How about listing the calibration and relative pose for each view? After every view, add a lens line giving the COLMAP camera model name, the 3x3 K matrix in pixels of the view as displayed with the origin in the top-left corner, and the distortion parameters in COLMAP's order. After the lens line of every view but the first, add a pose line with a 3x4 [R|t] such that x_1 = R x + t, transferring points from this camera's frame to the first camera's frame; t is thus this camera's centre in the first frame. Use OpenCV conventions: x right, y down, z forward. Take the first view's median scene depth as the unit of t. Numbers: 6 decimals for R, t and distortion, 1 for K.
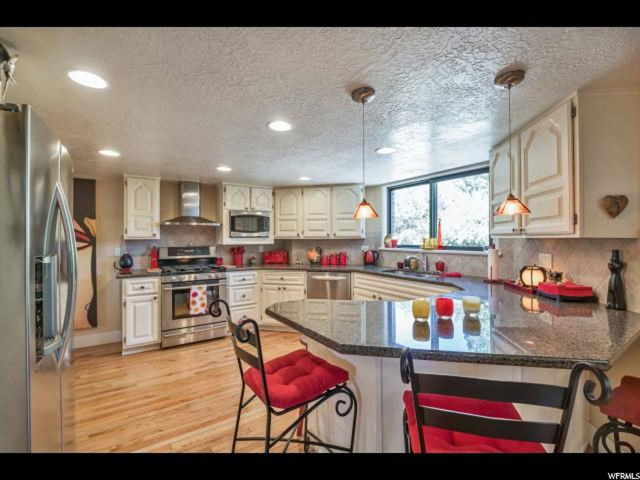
lens RADIAL K [[284.6, 0, 320.0], [0, 284.6, 240.0], [0, 0, 1]] dist [-0.001697, -0.000287]
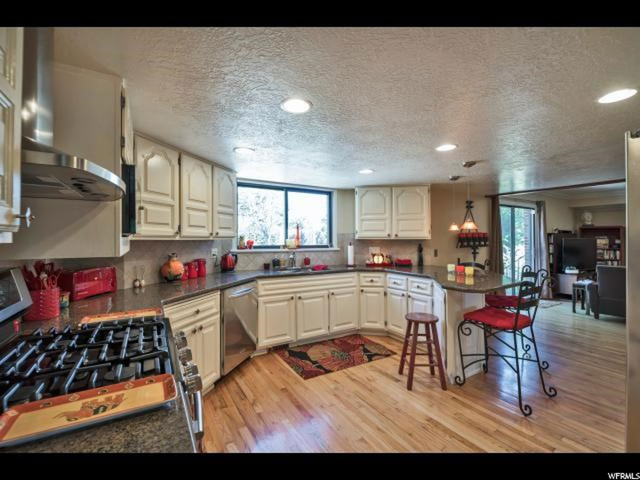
lens RADIAL K [[284.6, 0, 320.0], [0, 284.6, 240.0], [0, 0, 1]] dist [-0.001697, -0.000287]
pose [[0.054864, 0.002064, 0.998492, -0.721880], [0.008013, 0.999965, -0.002507, 0.001090], [-0.998462, 0.008139, 0.054846, 0.777171]]
